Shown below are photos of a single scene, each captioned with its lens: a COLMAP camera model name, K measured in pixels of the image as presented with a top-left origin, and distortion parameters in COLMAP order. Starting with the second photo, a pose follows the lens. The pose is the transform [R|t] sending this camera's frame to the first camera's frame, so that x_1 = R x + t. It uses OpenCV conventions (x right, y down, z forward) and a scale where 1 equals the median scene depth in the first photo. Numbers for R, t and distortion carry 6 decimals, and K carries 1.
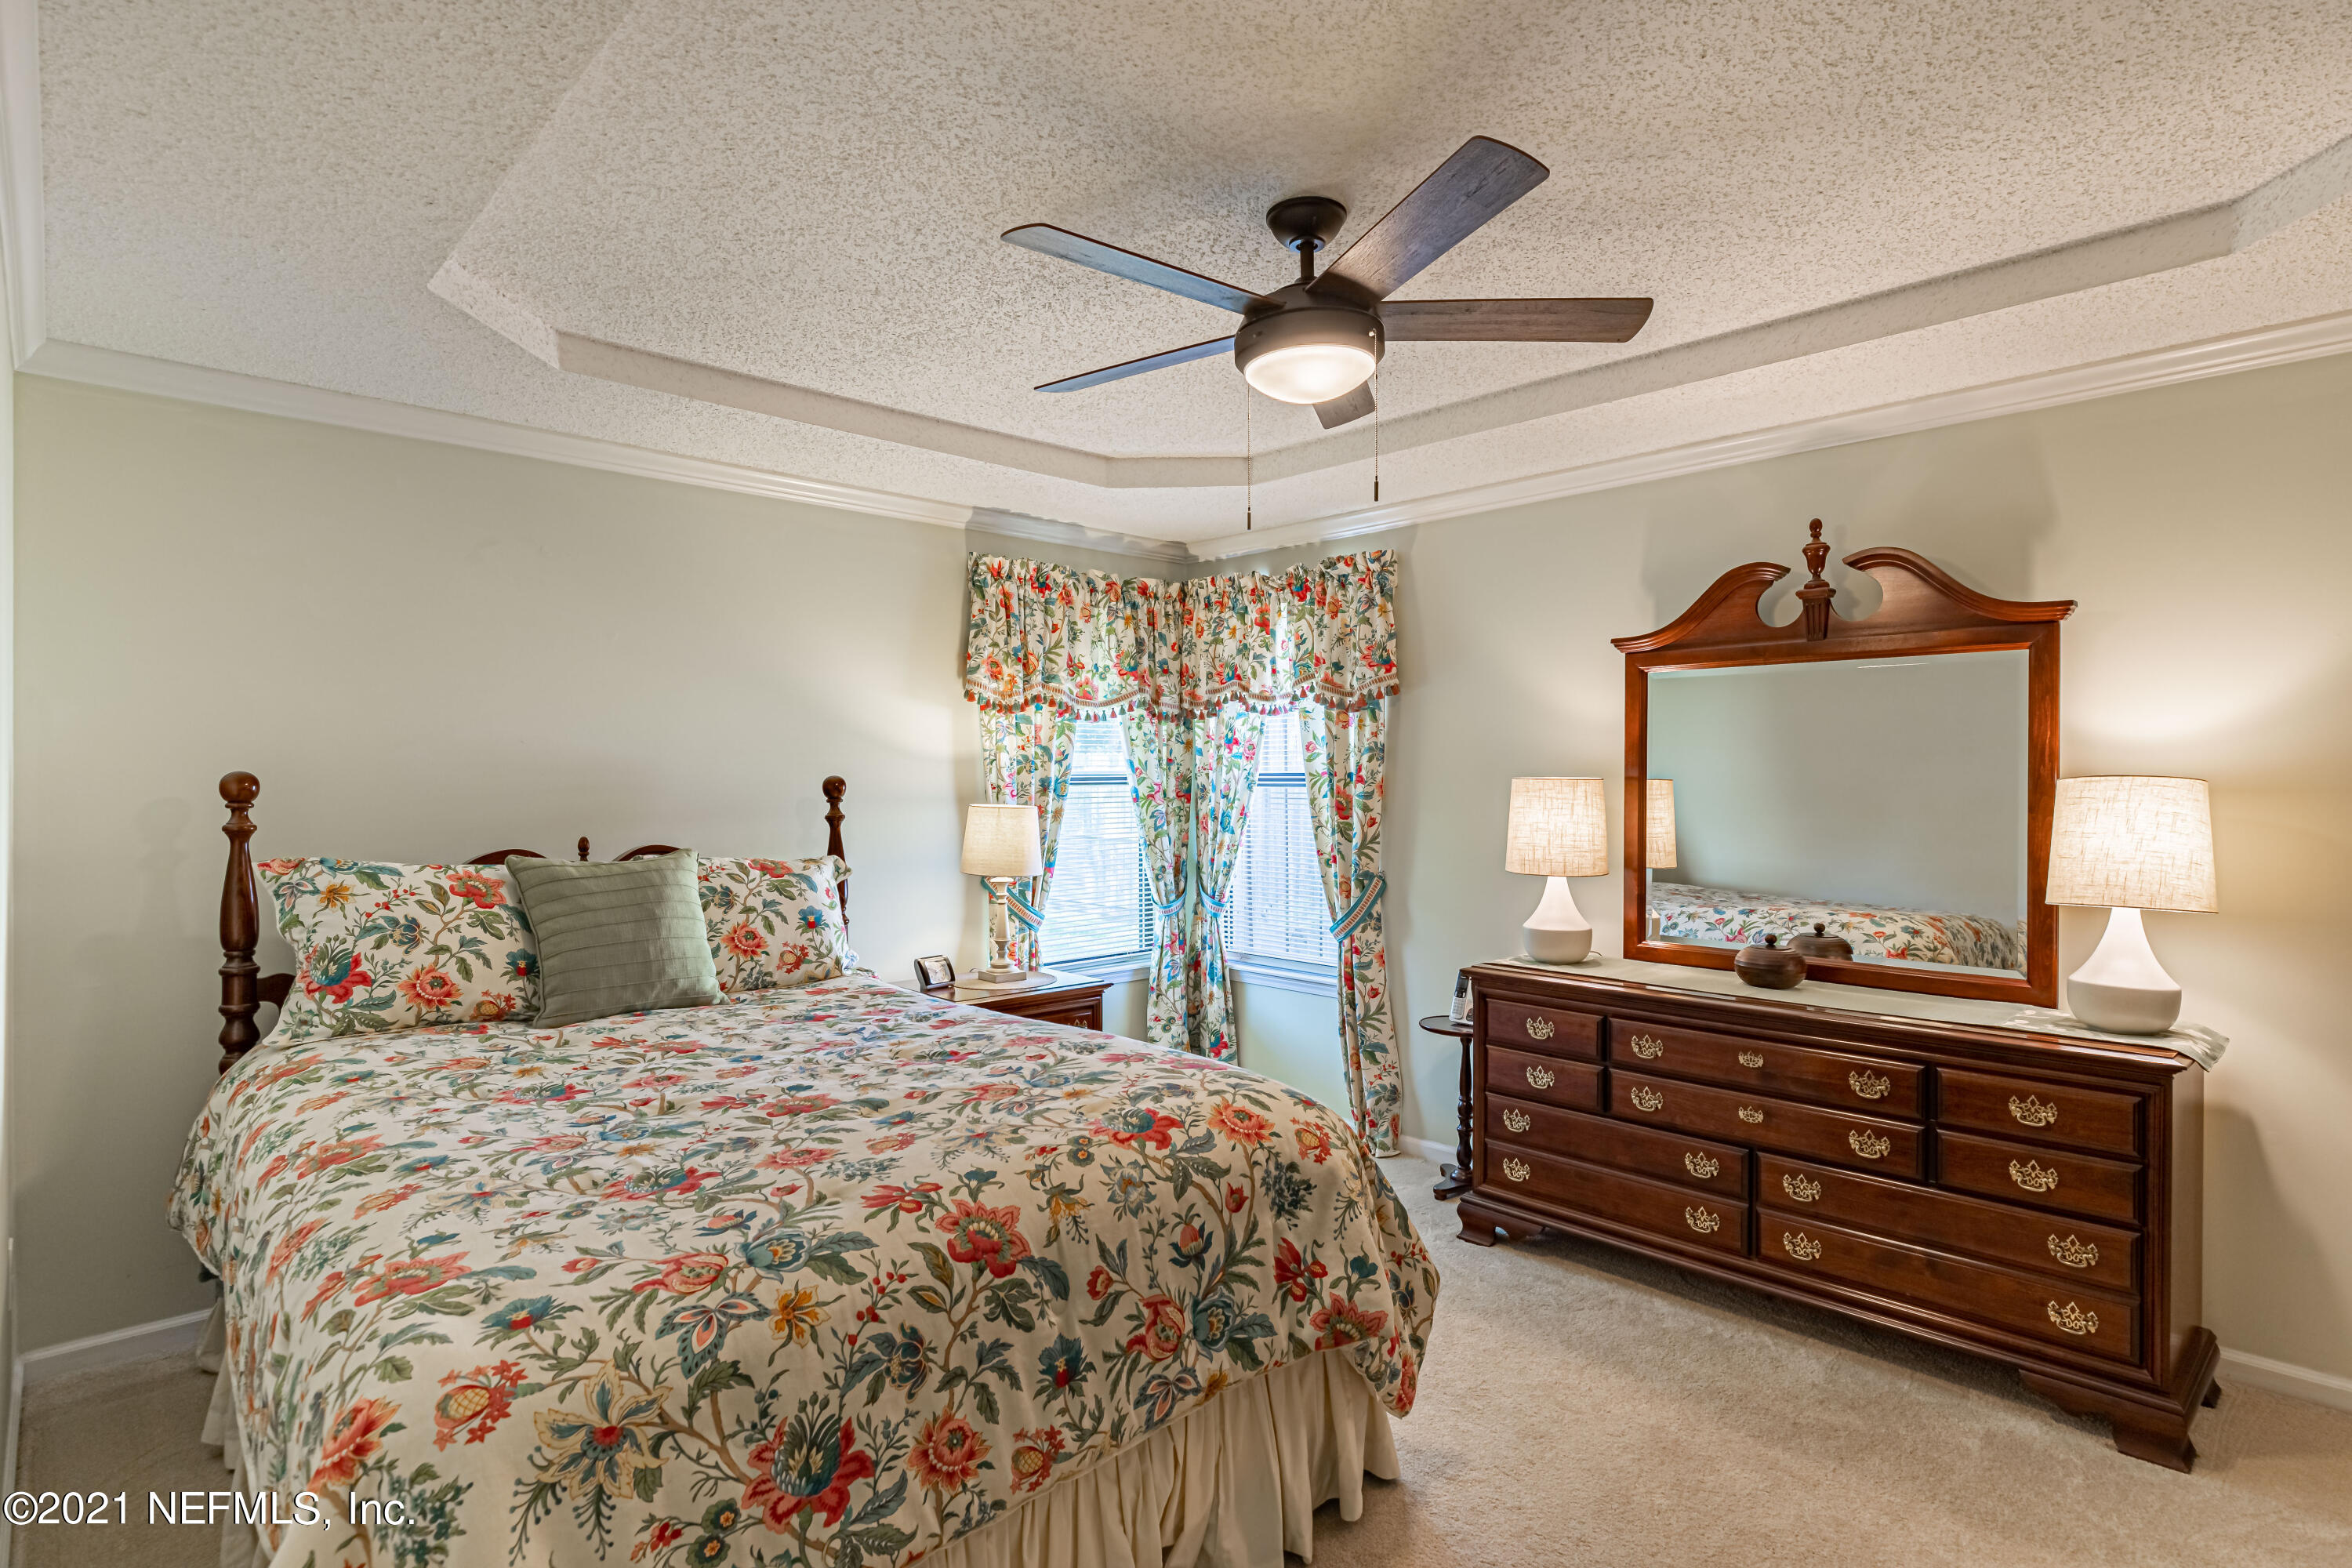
lens RADIAL K [[1202.6, 0, 1172.3], [0, 1202.6, 780.2], [0, 0, 1]] dist [-0.003153, -0.000428]
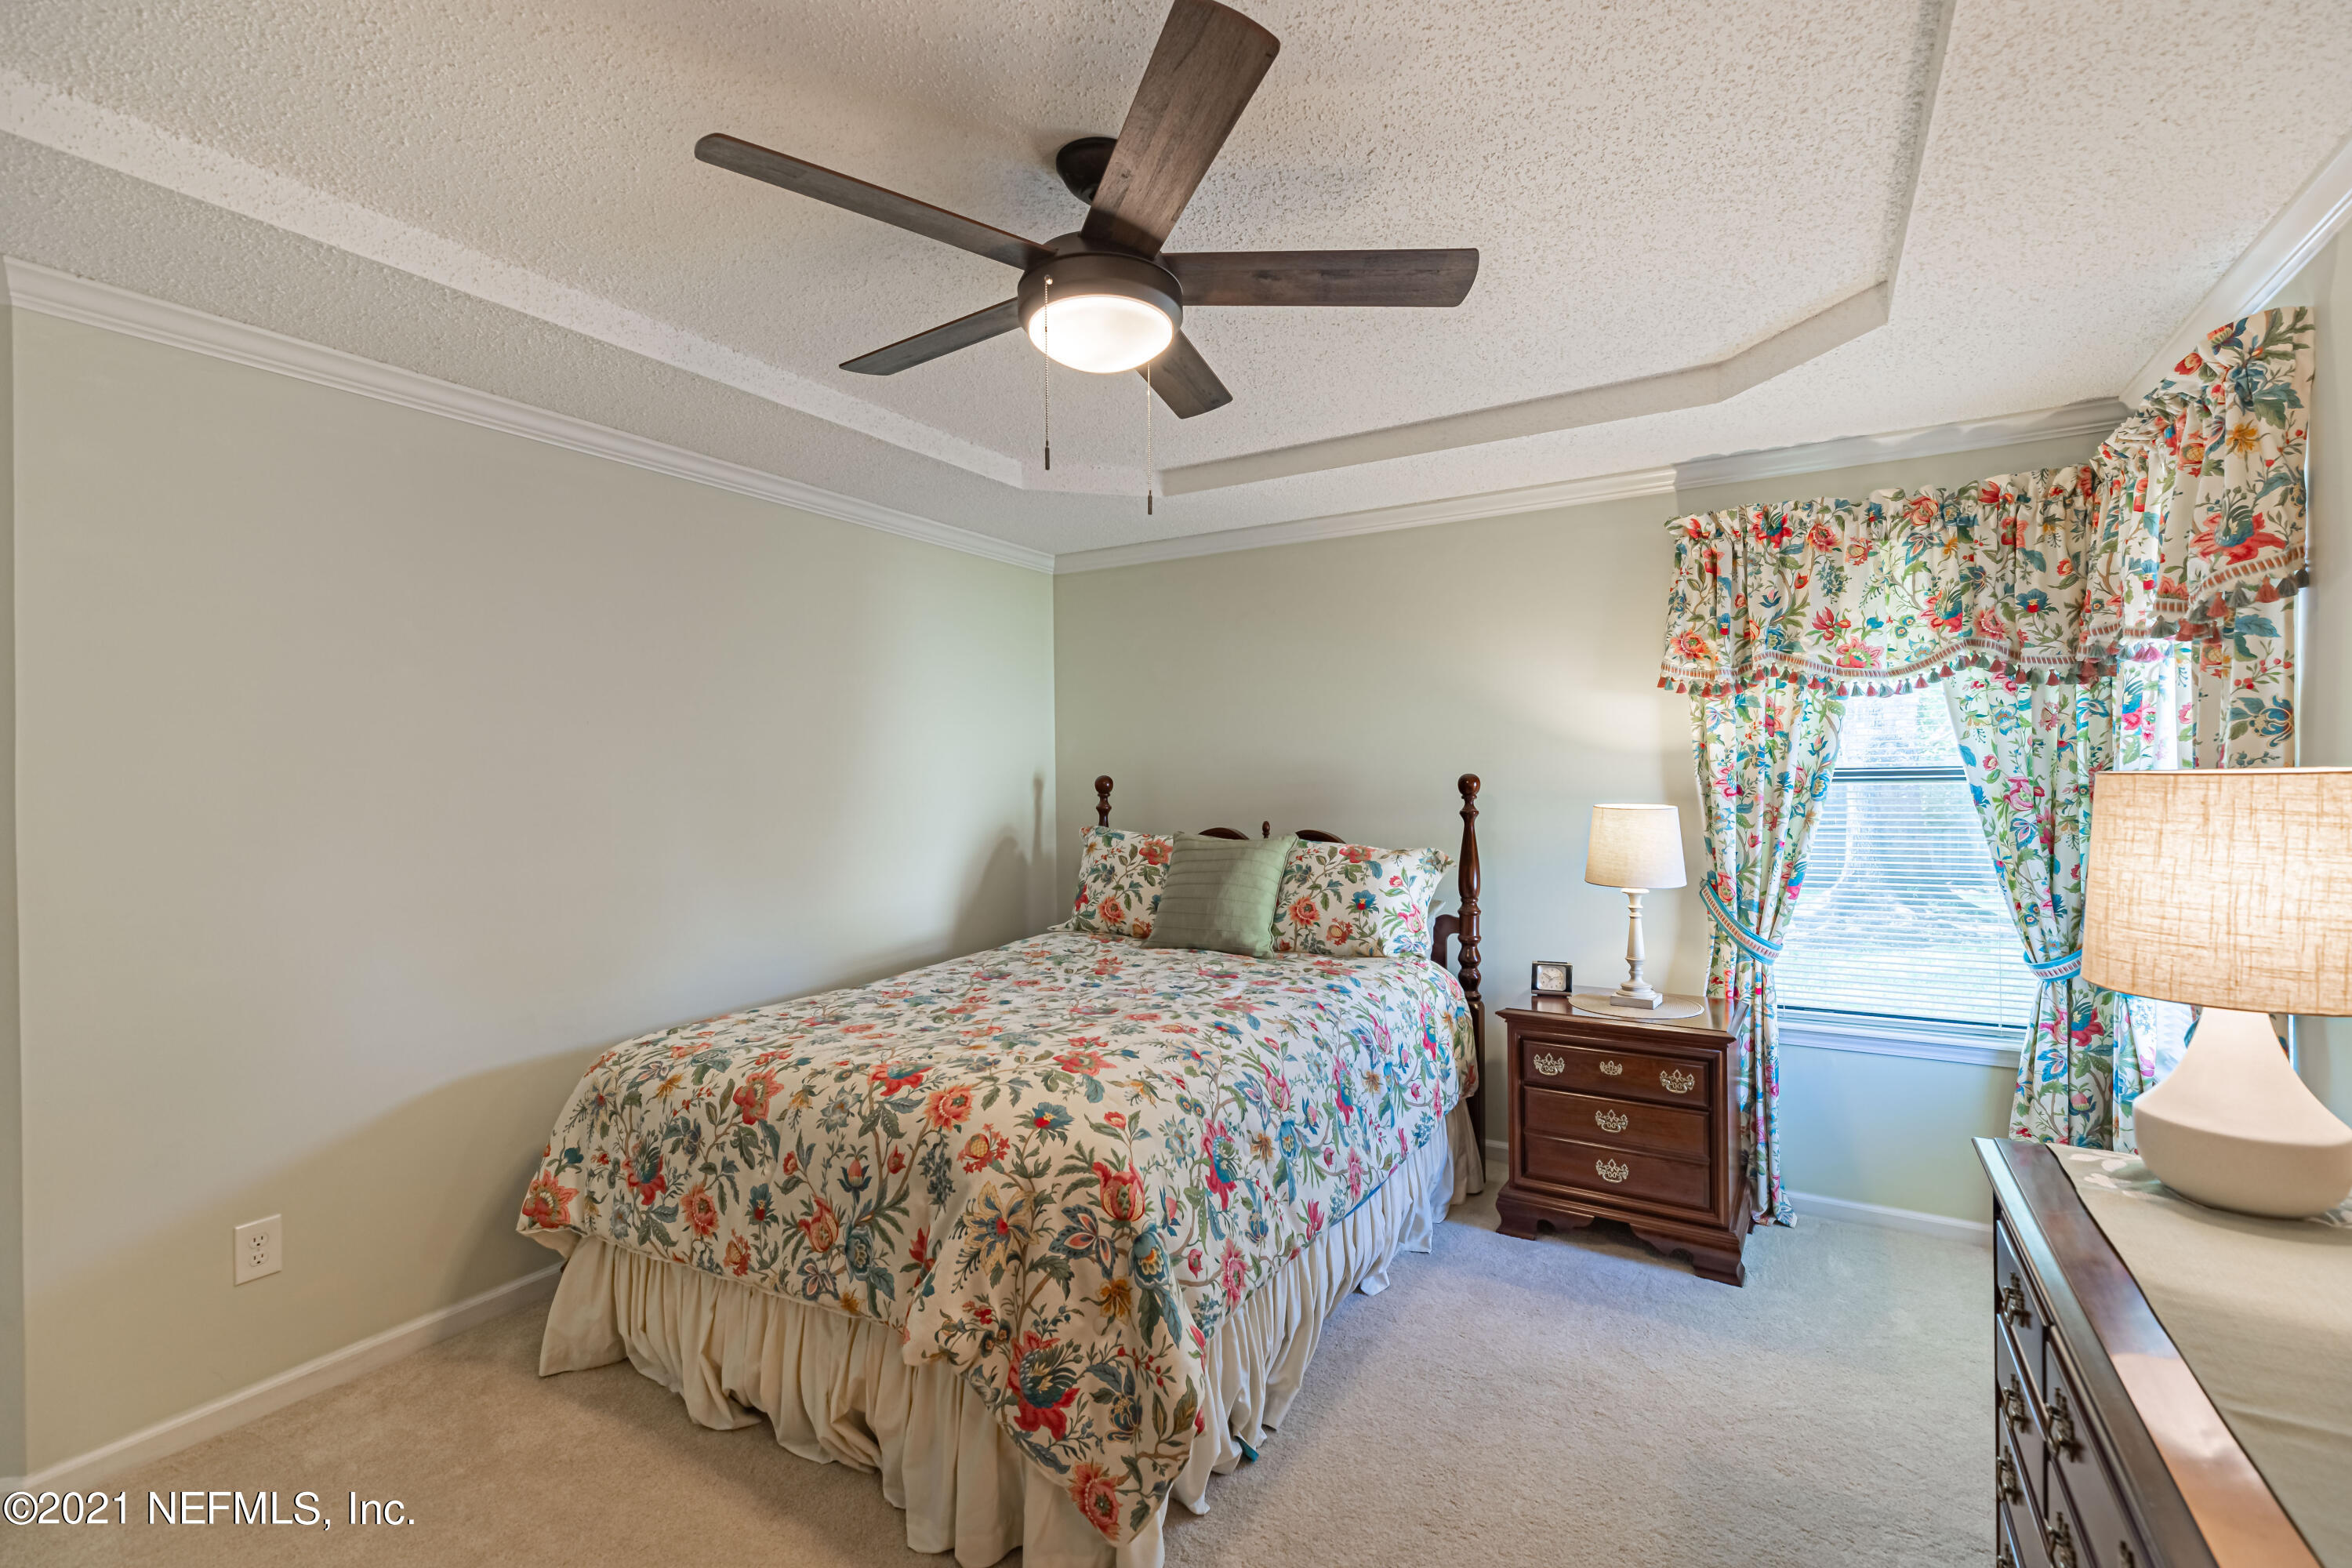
lens RADIAL K [[1048.6, 0, 1173.7], [0, 1048.6, 780.6], [0, 0, 1]] dist [0.003669, -0.000725]
pose [[0.280286, 0.000402, -0.959917, 0.608342], [0.008142, 0.999963, 0.002796, -0.002423], [0.959882, -0.008599, 0.280272, 0.563951]]
